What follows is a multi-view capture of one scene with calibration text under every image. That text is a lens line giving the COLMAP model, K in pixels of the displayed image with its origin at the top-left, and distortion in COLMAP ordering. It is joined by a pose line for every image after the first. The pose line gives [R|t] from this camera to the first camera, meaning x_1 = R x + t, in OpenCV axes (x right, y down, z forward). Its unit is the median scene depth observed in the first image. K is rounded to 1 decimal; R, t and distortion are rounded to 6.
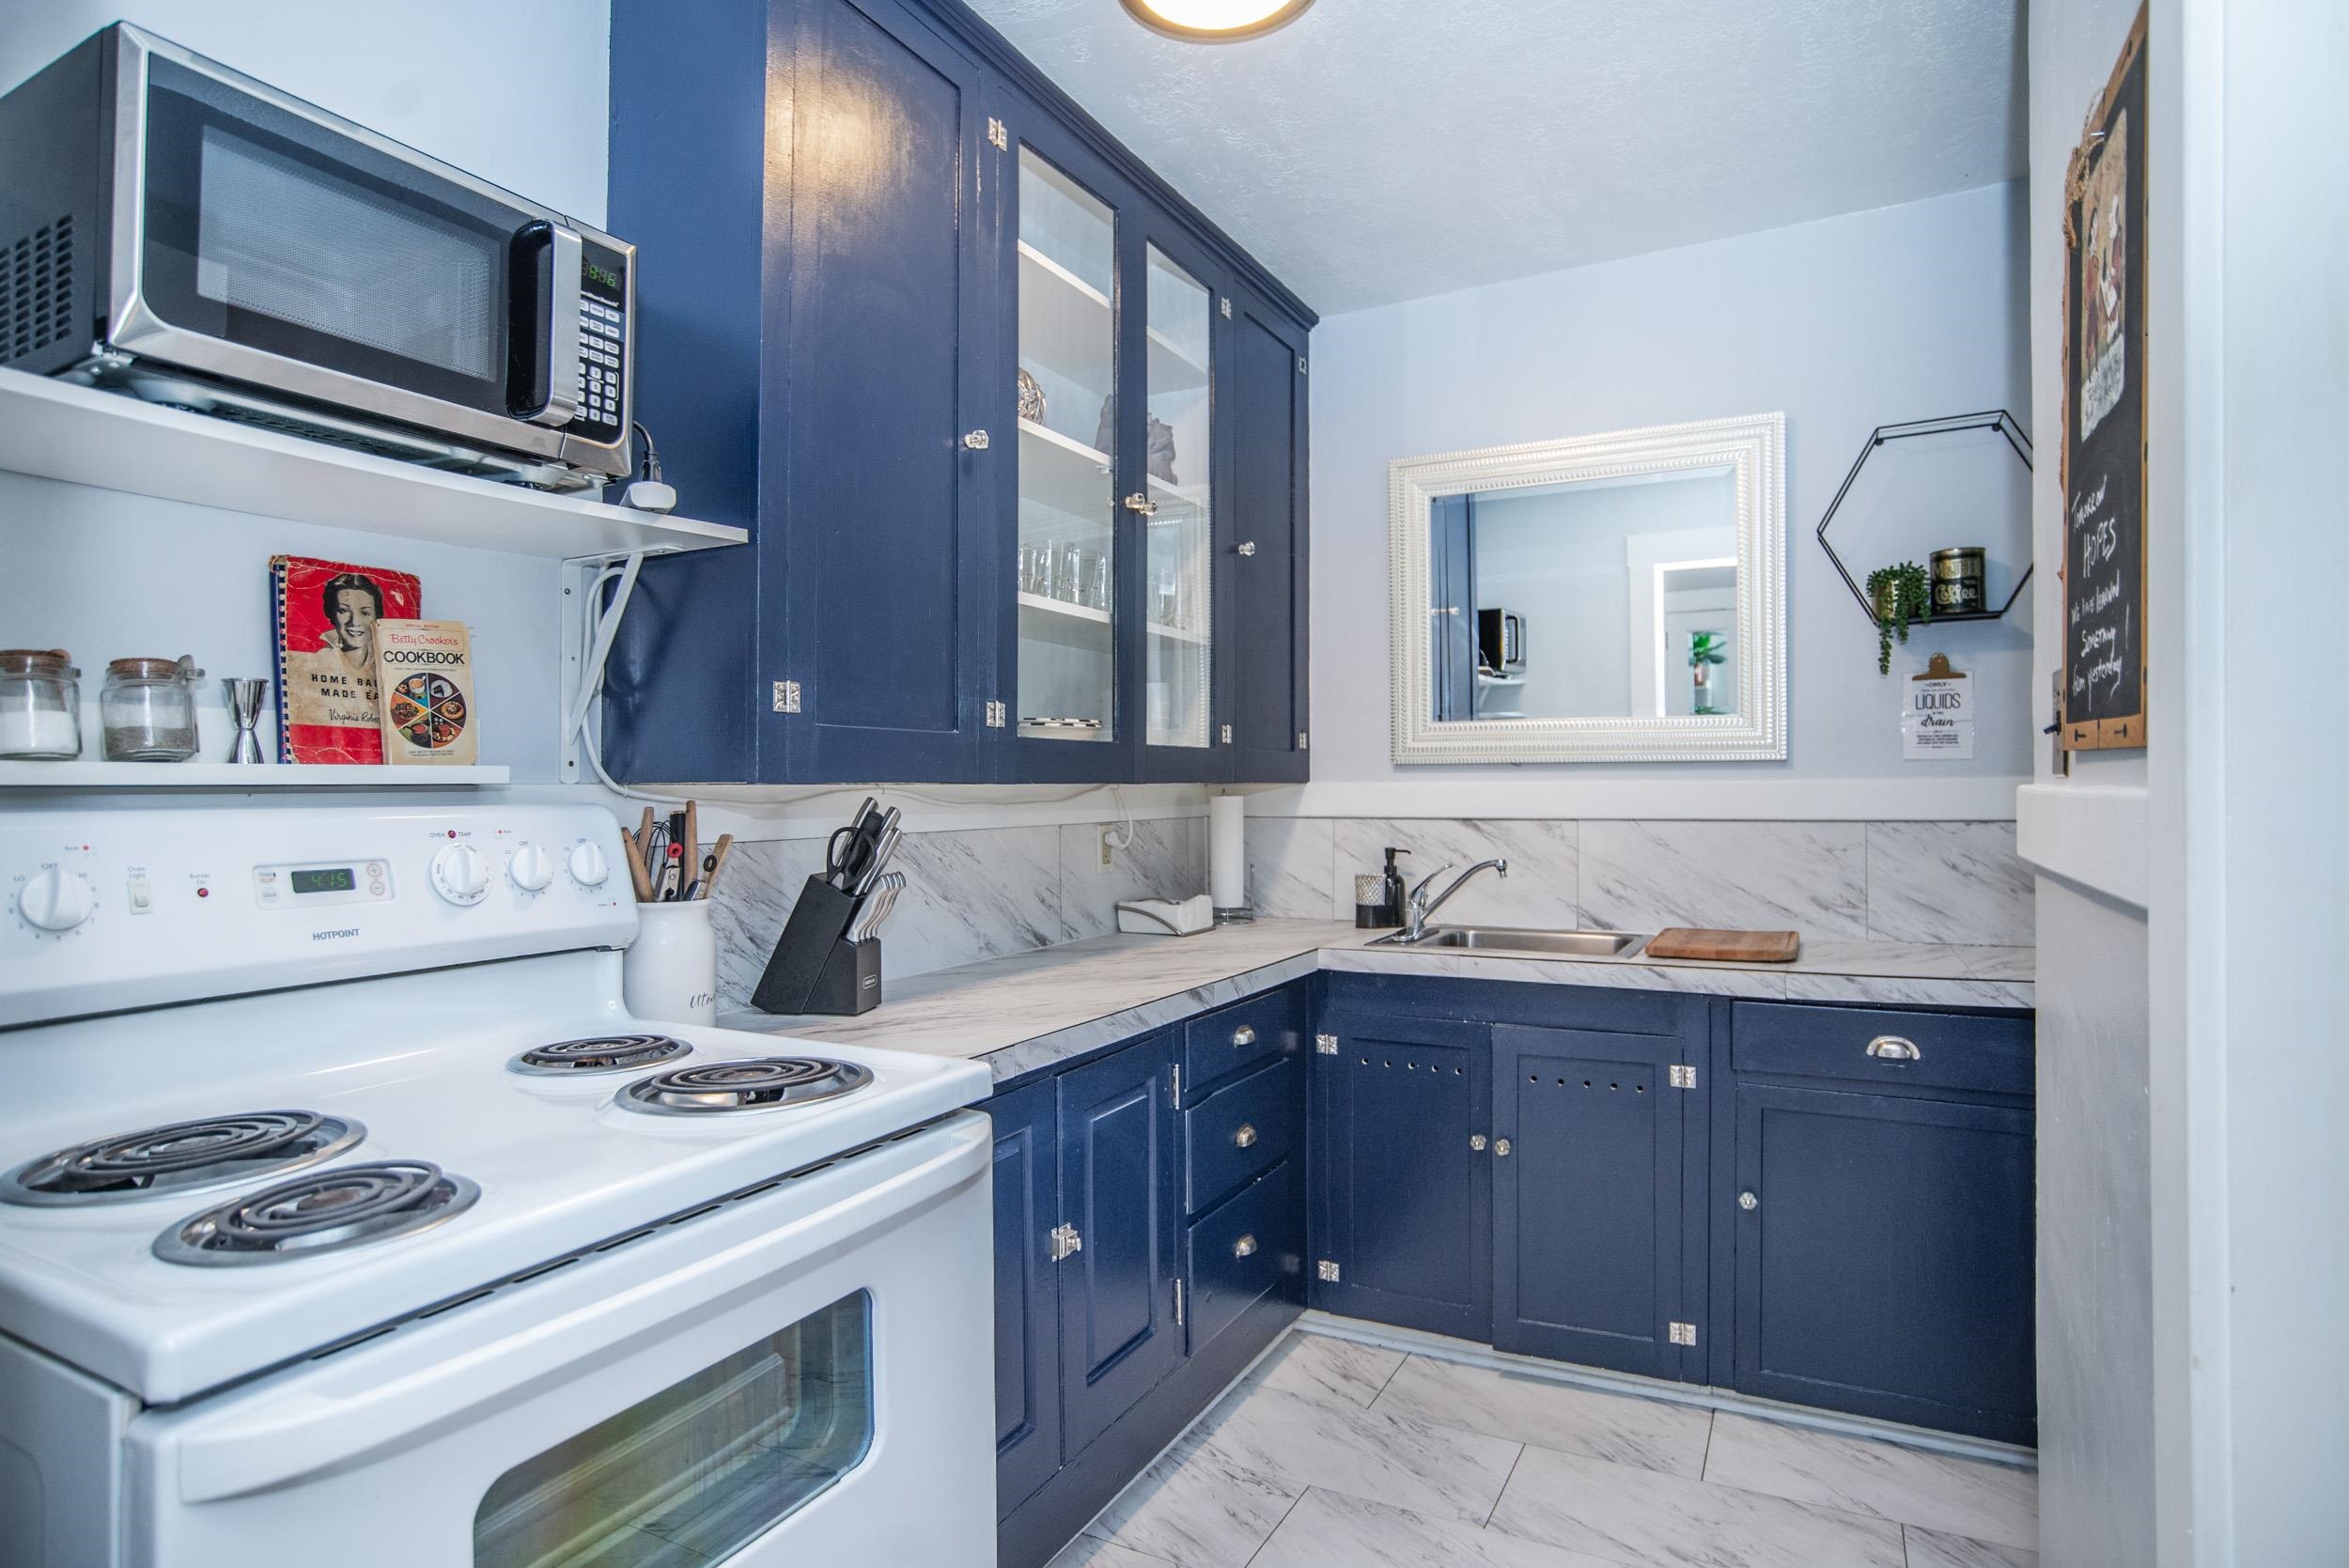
lens RADIAL K [[1229.0, 0, 1174.3], [0, 1229.0, 775.3], [0, 0, 1]] dist [-0.018450, 0.000545]
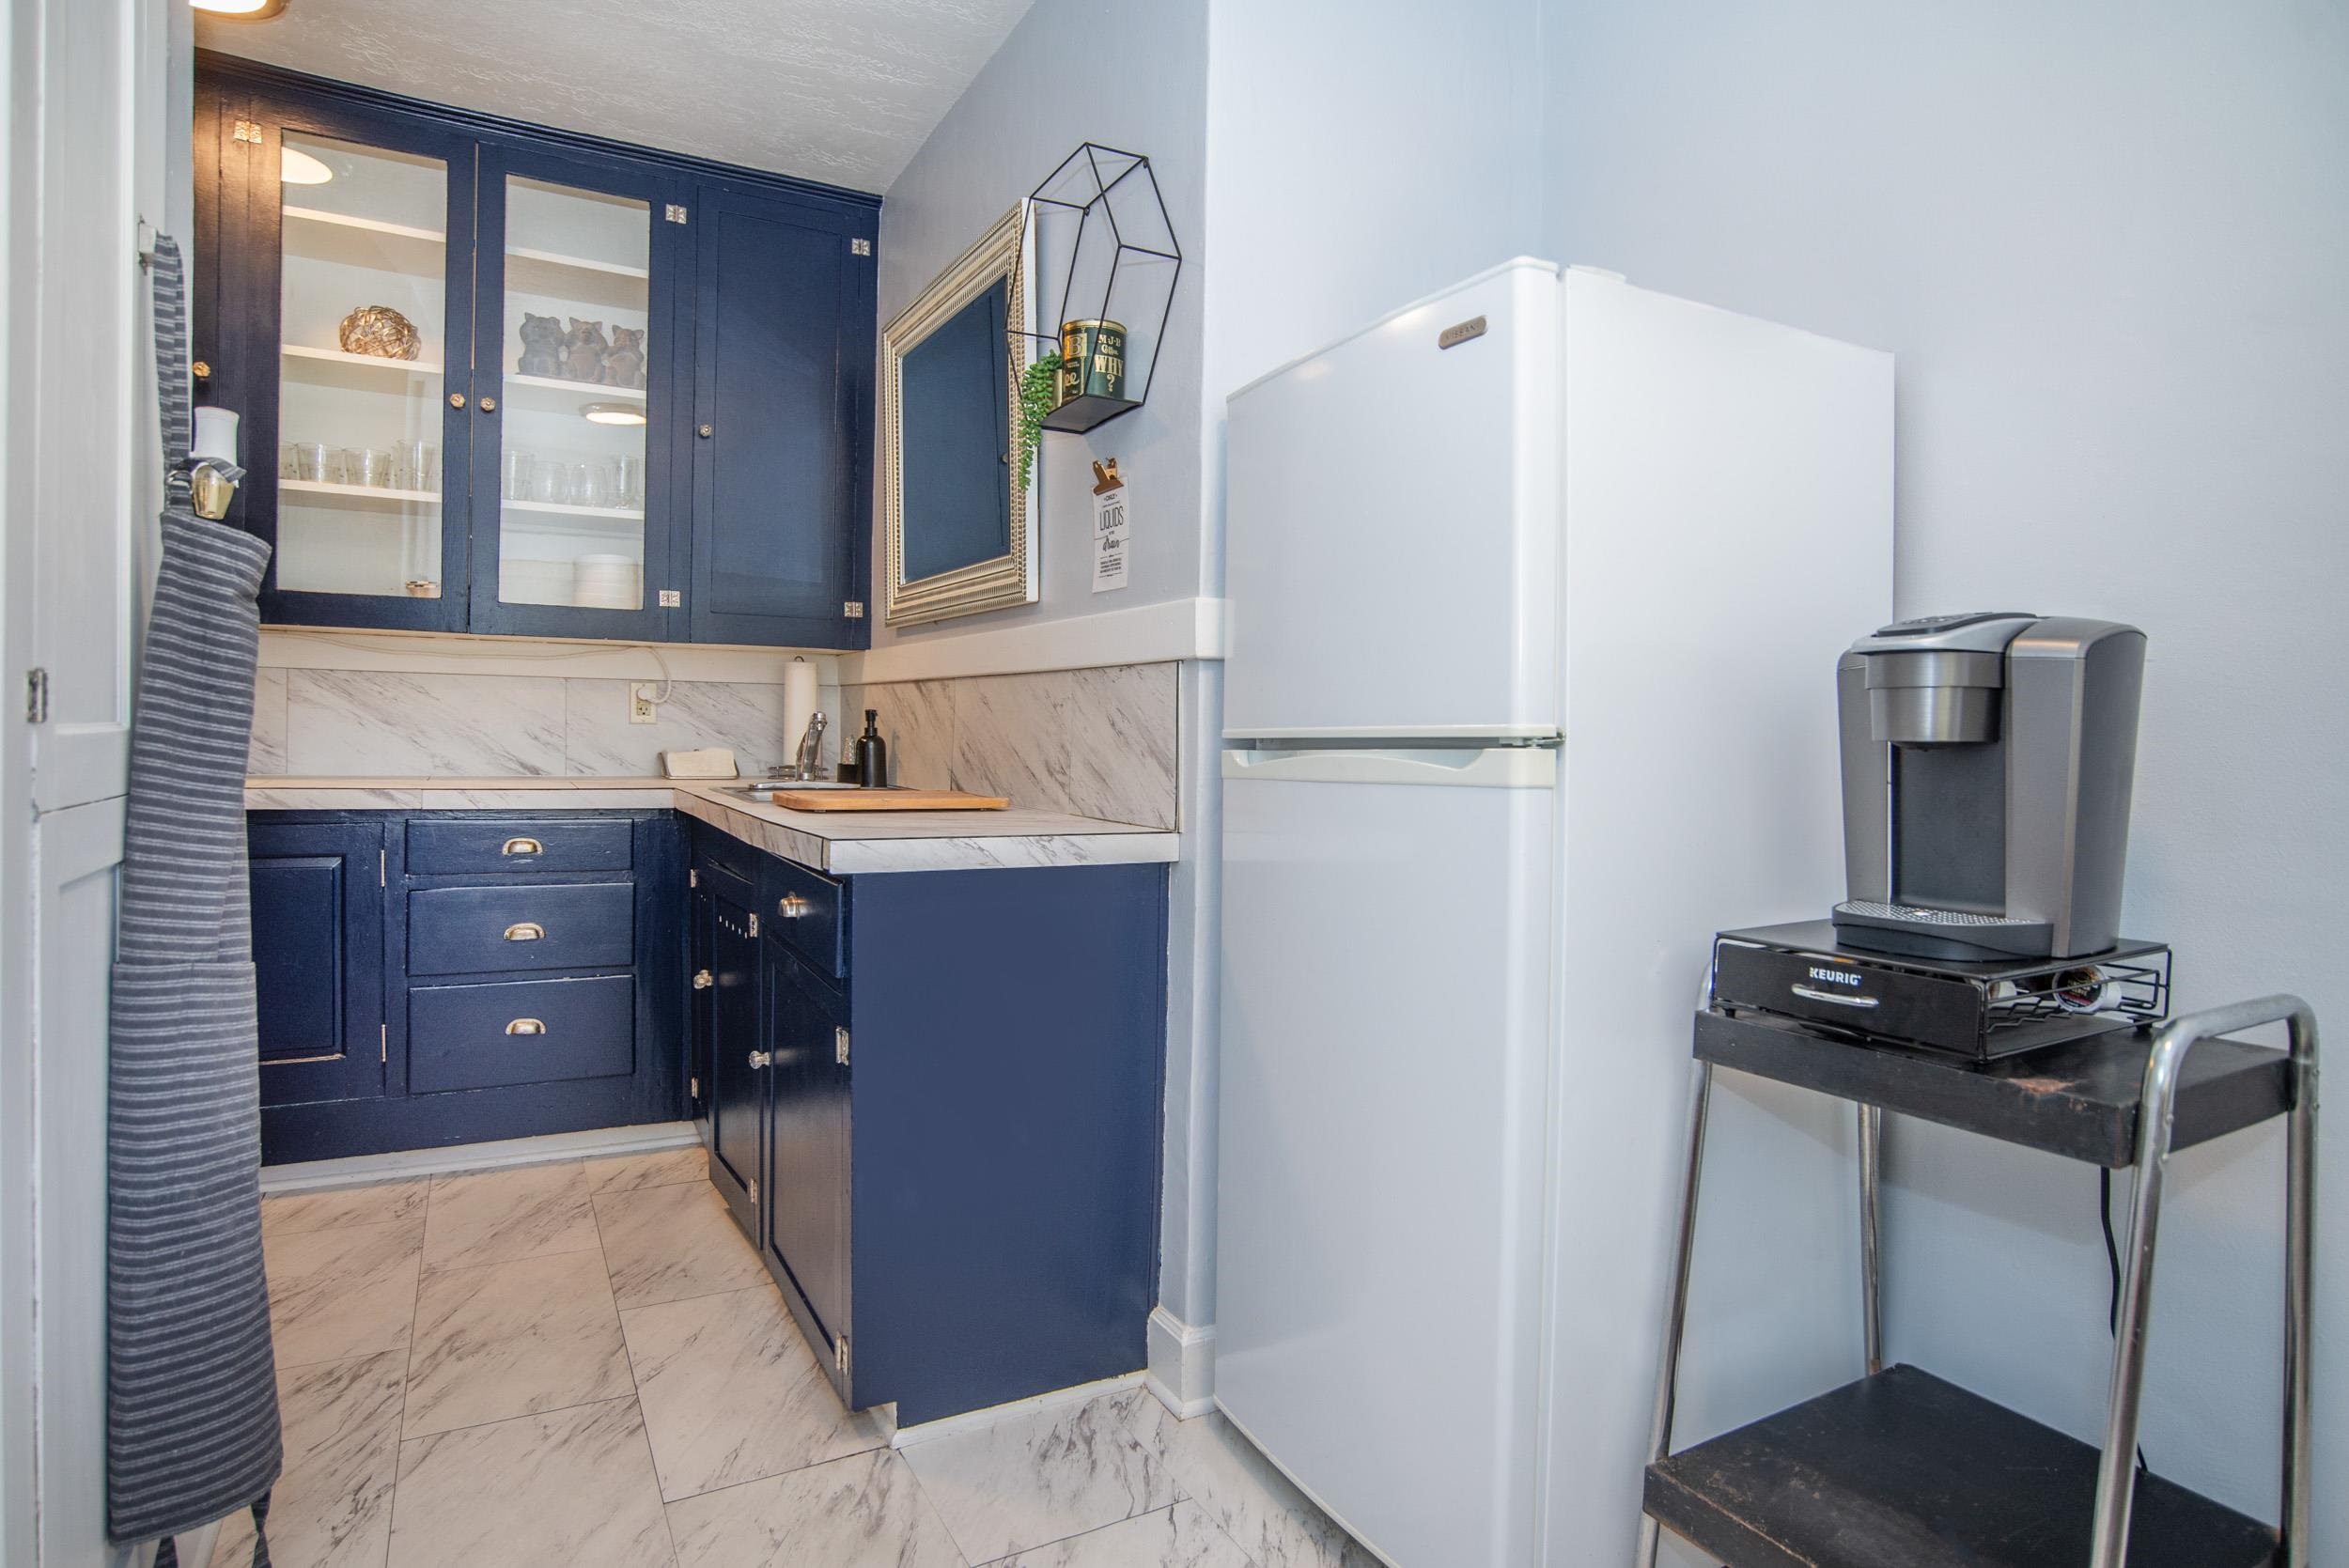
lens RADIAL K [[1229.0, 0, 1242.6], [0, 1229.0, 740.2], [0, 0, 1]] dist [-0.018450, 0.000545]
pose [[0.839524, 0.025497, -0.542724, 1.342579], [-0.017329, 0.999647, 0.020158, 0.080093], [0.543046, -0.007518, 0.839669, 0.427567]]
